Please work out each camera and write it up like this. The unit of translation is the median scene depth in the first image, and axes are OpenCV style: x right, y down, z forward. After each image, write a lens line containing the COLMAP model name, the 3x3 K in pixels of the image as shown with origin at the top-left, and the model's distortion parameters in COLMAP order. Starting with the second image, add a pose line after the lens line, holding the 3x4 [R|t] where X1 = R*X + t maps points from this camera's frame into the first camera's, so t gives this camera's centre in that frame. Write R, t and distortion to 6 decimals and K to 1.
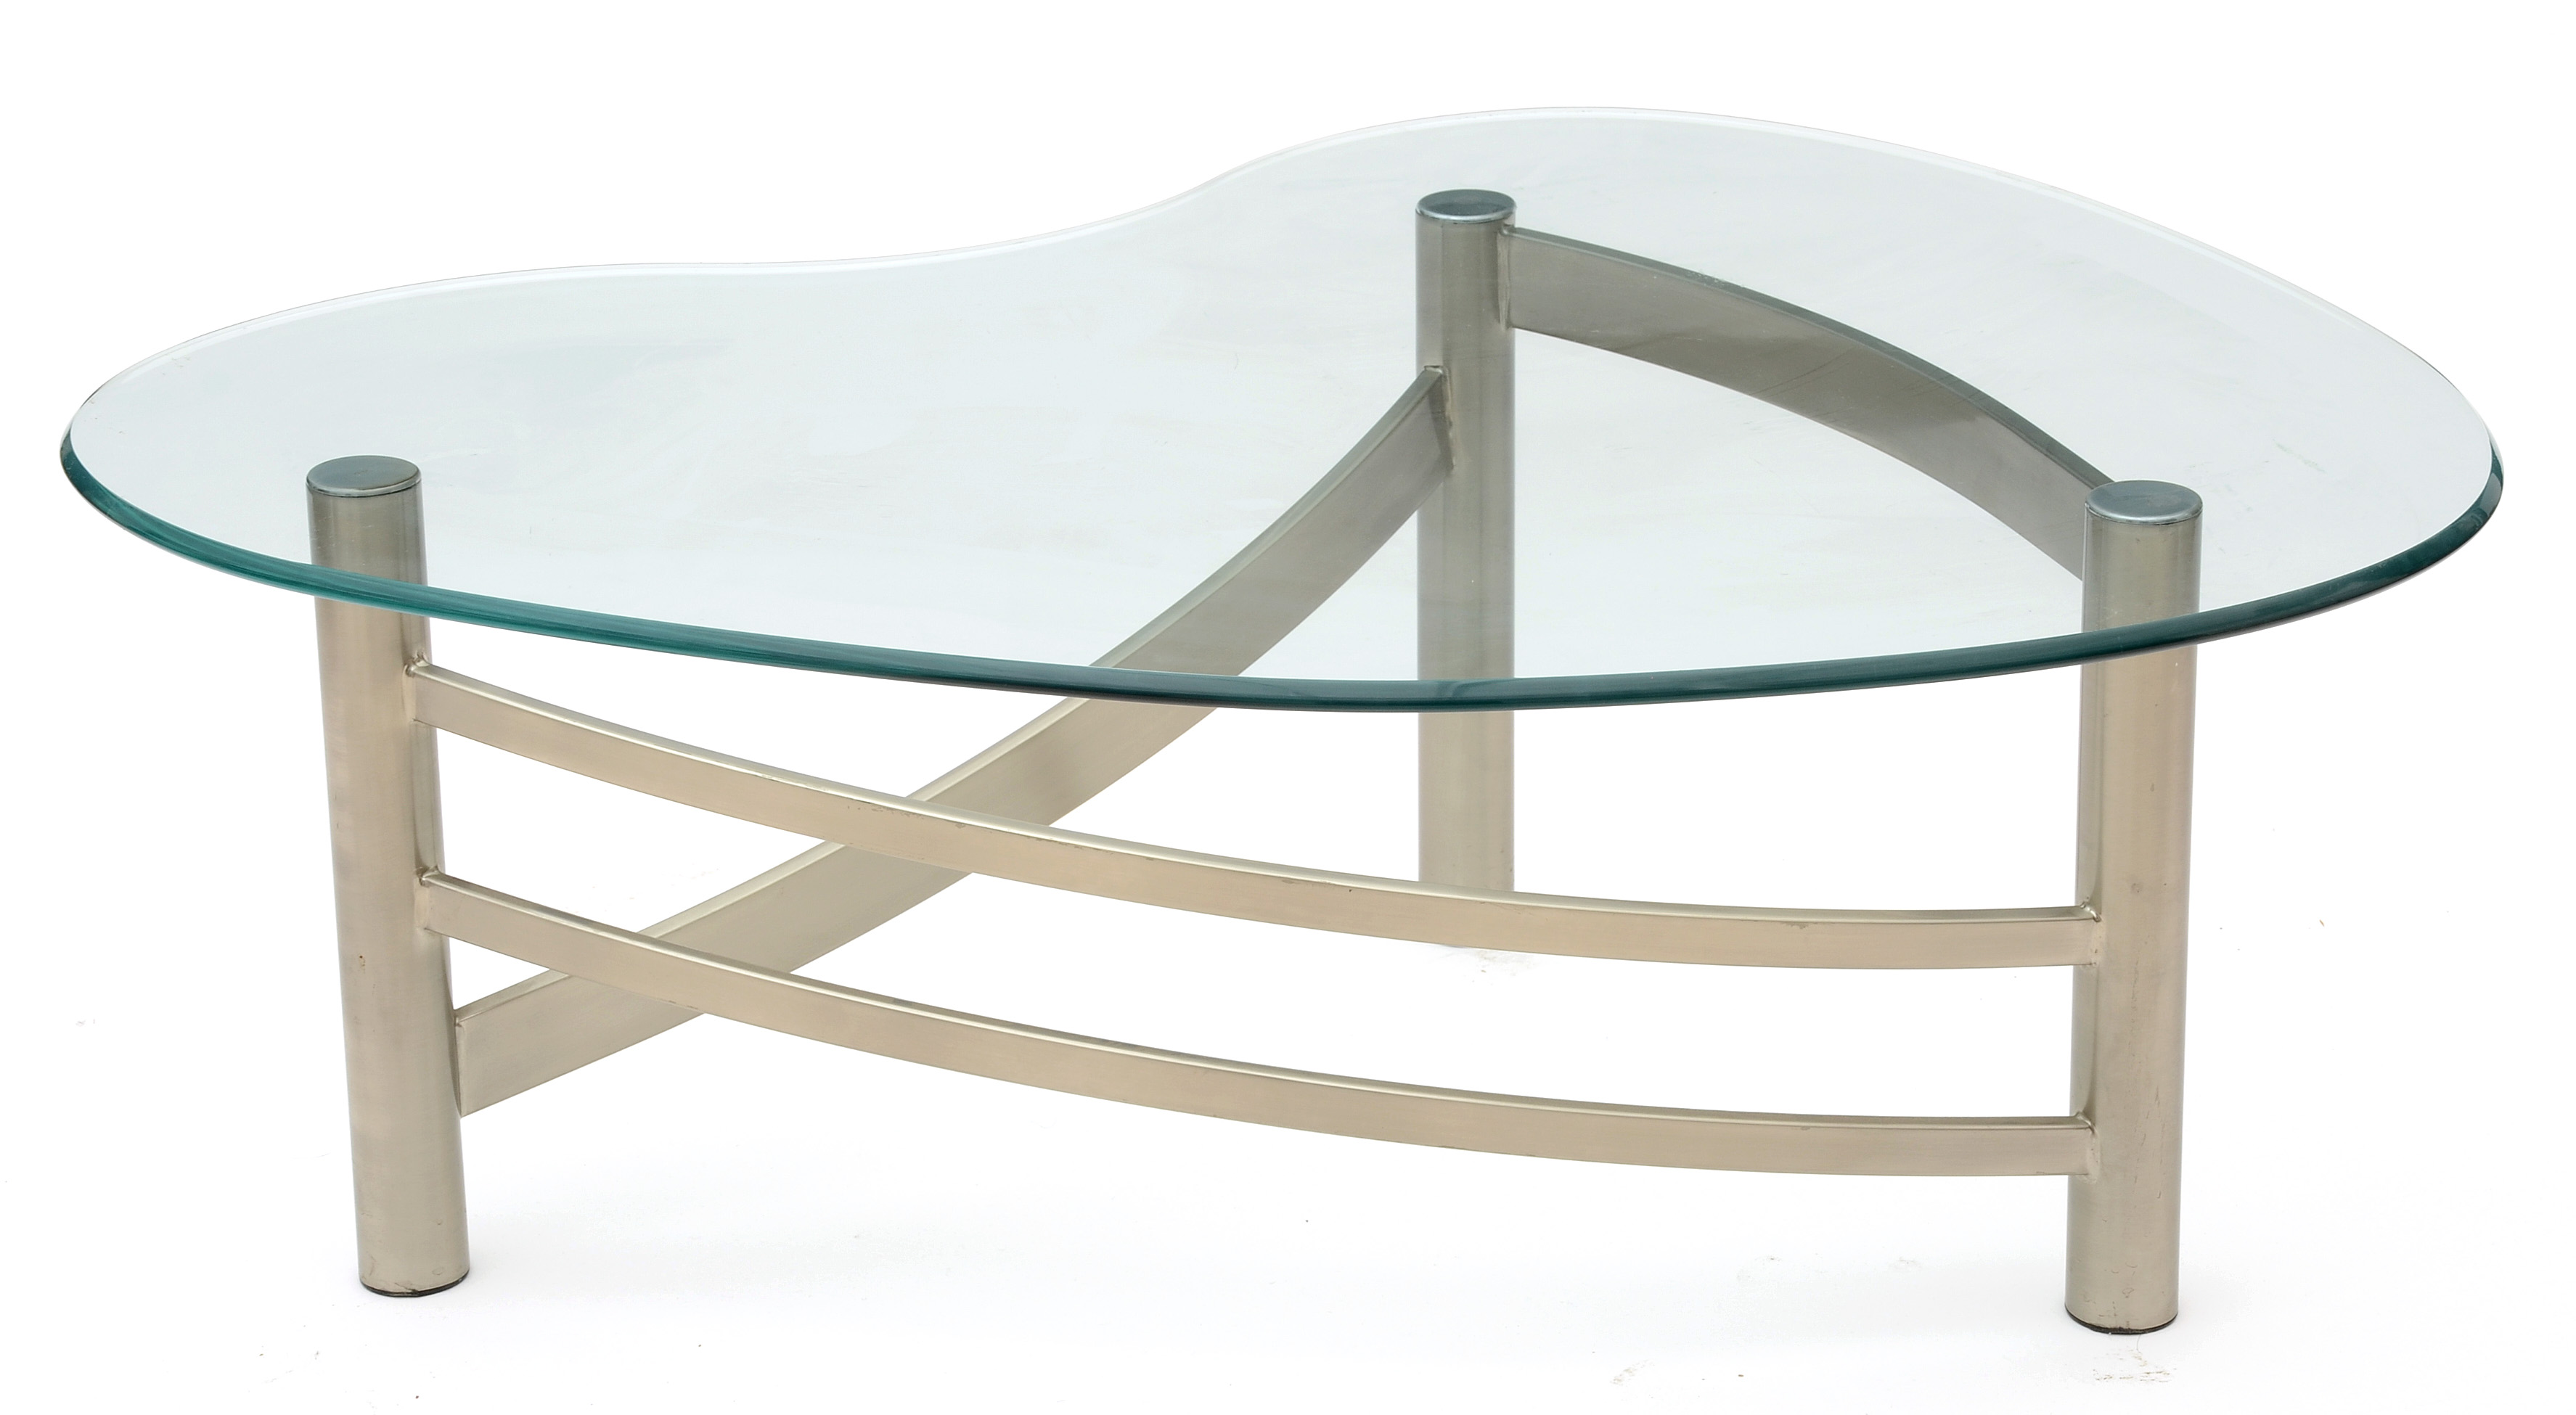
lens RADIAL K [[6881.7, 0, 1232.2], [0, 6881.7, 662.5], [0, 0, 1]] dist [0.441388, 0.000000]
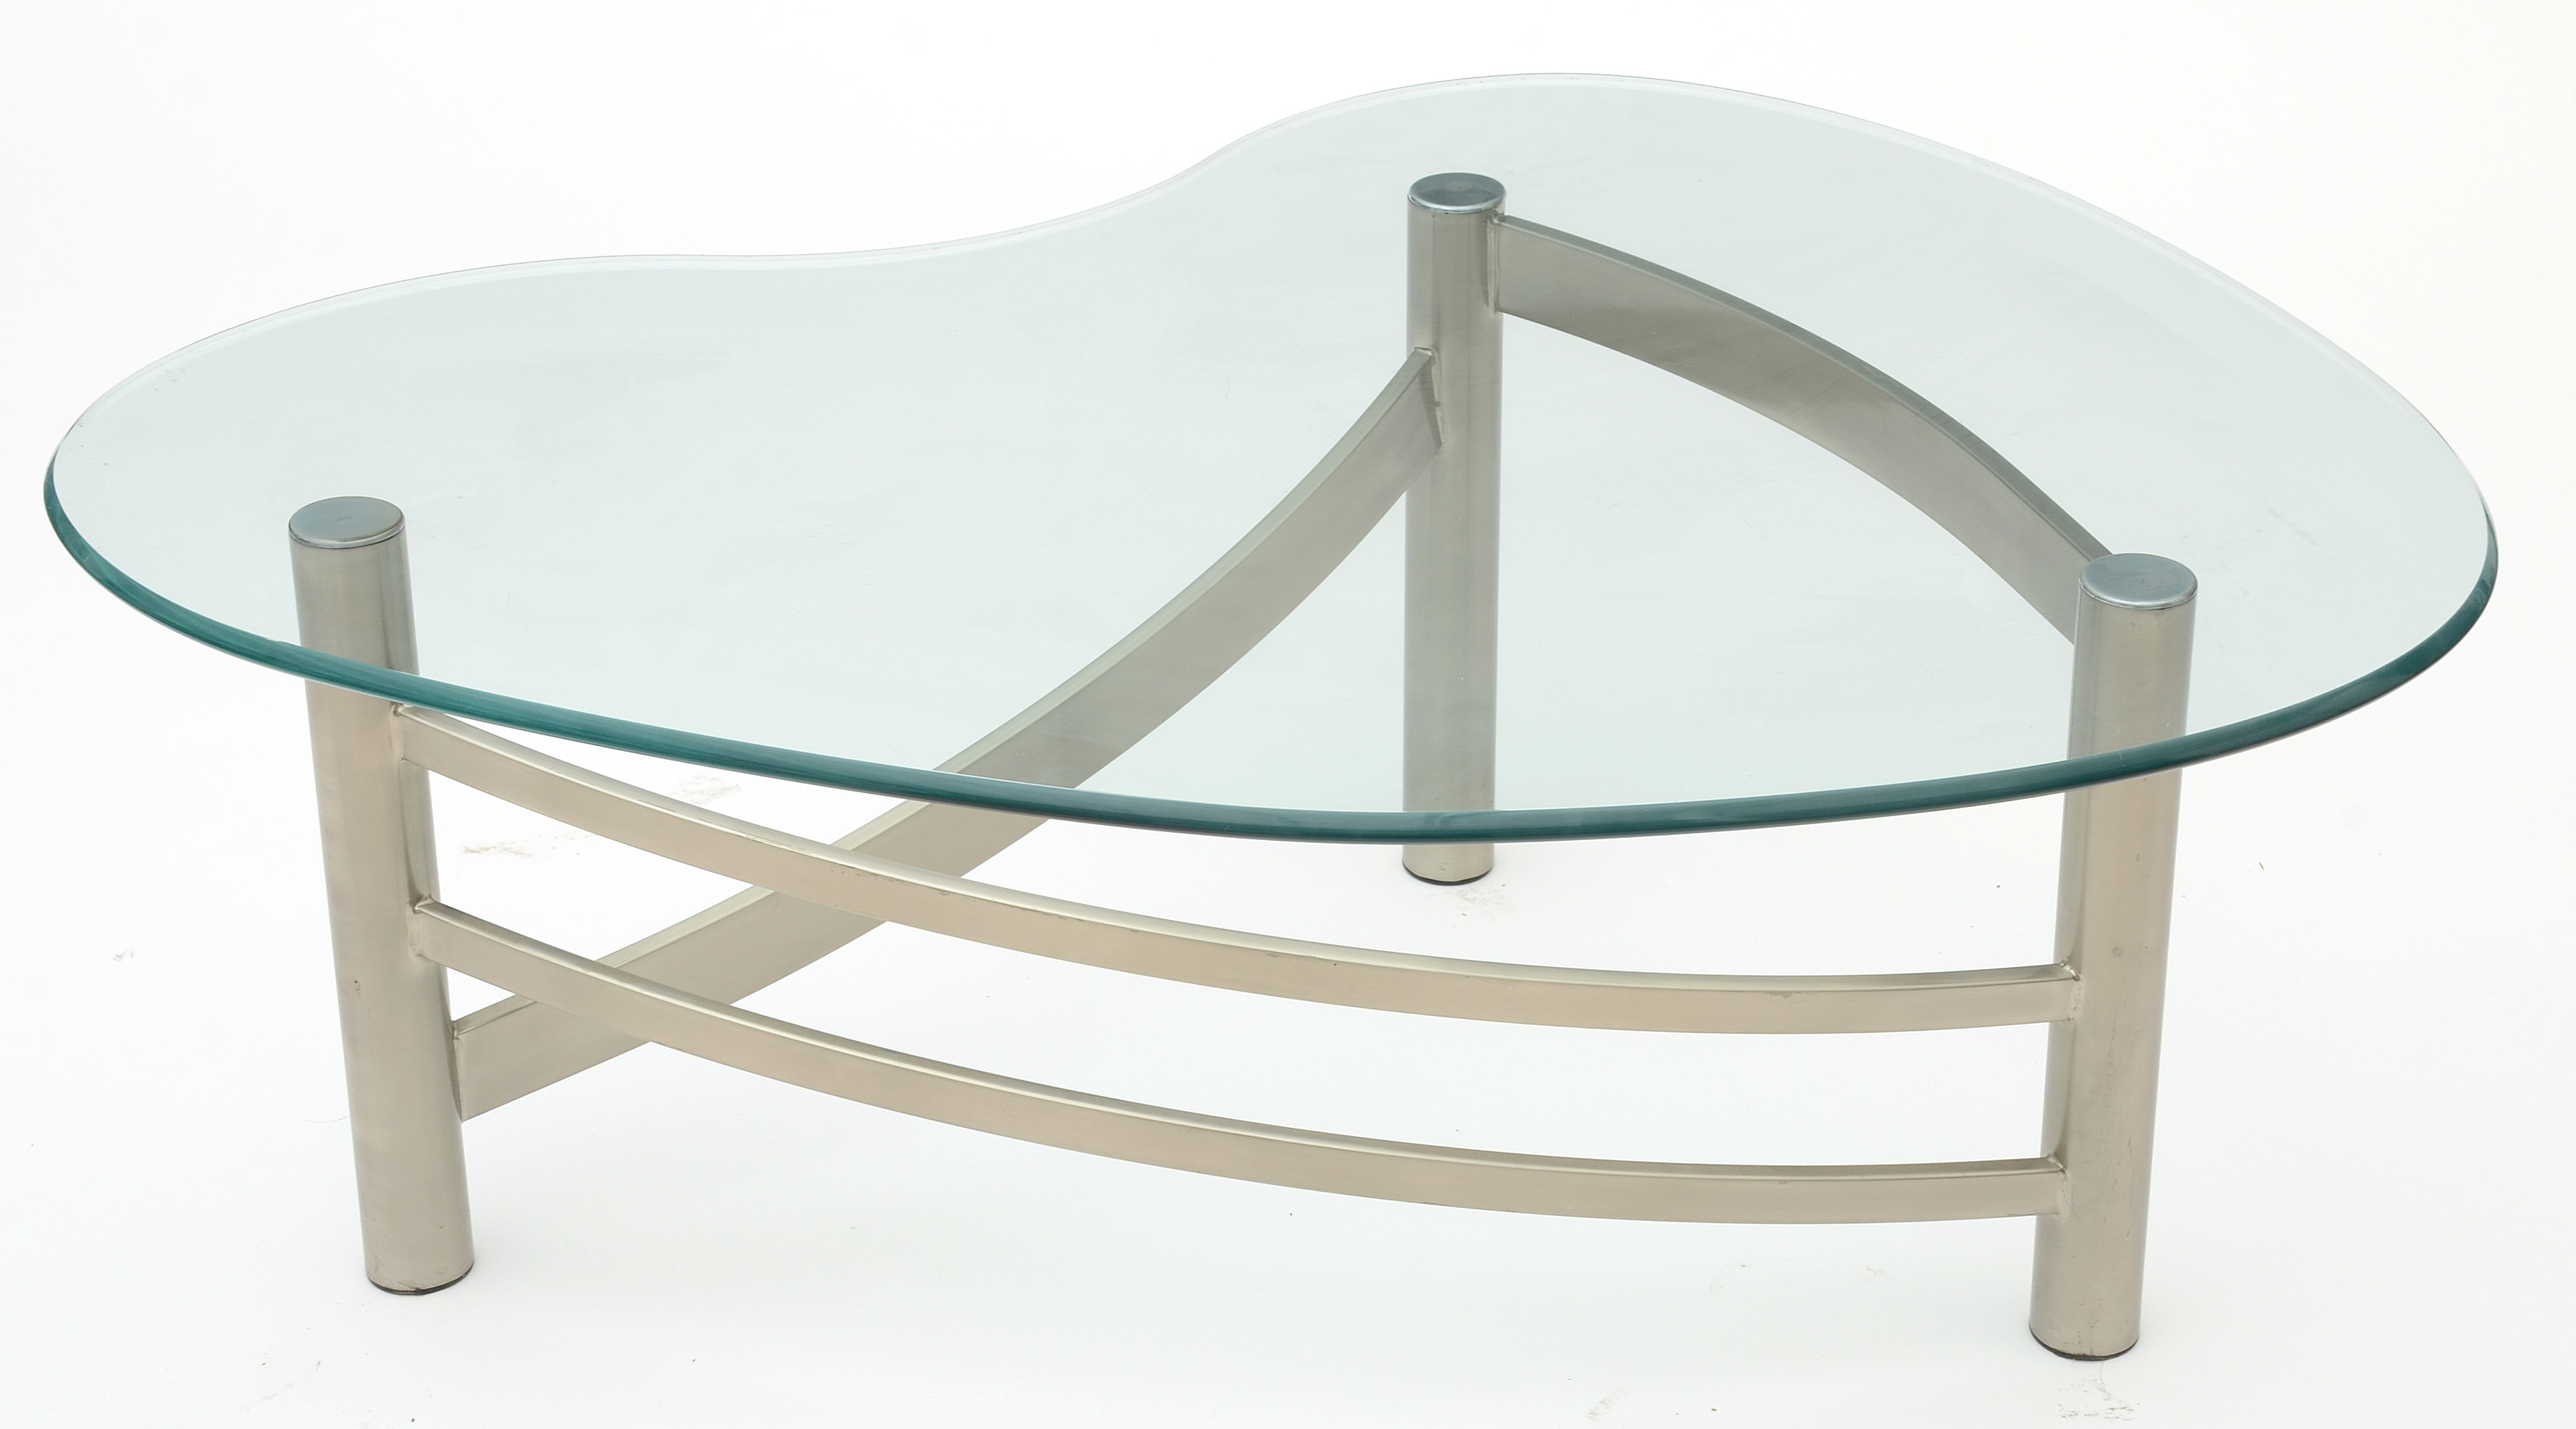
lens RADIAL K [[5251.0, 0, 1281.9], [0, 5251.0, 712.4], [0, 0, 1]] dist [0.313995, 0.000000]
pose [[0.999960, 0.007723, 0.004501, 0.005613], [-0.008199, 0.993011, 0.117734, -0.090281], [-0.003561, -0.117766, 0.993035, 0.240334]]
